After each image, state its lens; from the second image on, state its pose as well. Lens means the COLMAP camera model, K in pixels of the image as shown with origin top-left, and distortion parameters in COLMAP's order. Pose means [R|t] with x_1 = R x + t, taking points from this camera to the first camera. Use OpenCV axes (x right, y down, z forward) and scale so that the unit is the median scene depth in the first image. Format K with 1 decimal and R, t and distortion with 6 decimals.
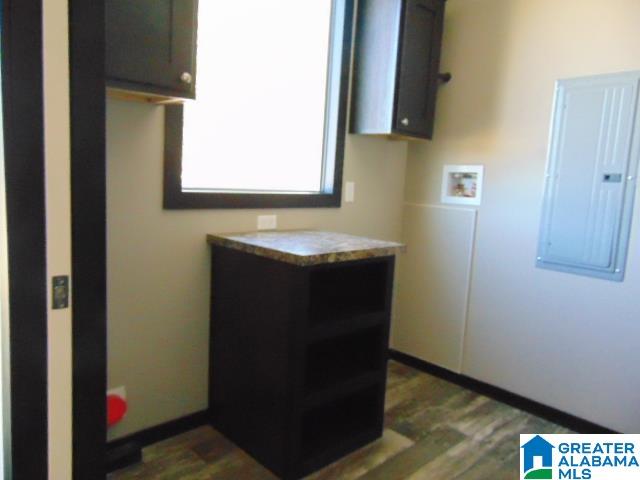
lens RADIAL K [[478.9, 0, 320.9], [0, 478.9, 239.5], [0, 0, 1]] dist [-0.013530, 0.045973]
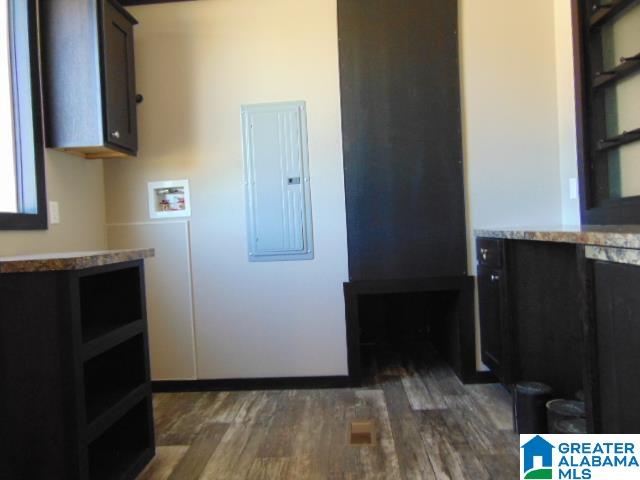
lens RADIAL K [[478.9, 0, 320.1], [0, 478.9, 237.4], [0, 0, 1]] dist [-0.013530, 0.045973]
pose [[0.727548, -0.102712, 0.678324, -0.211756], [0.175862, 0.983615, -0.039685, 0.077262], [-0.663134, 0.148164, 0.733690, 0.024648]]
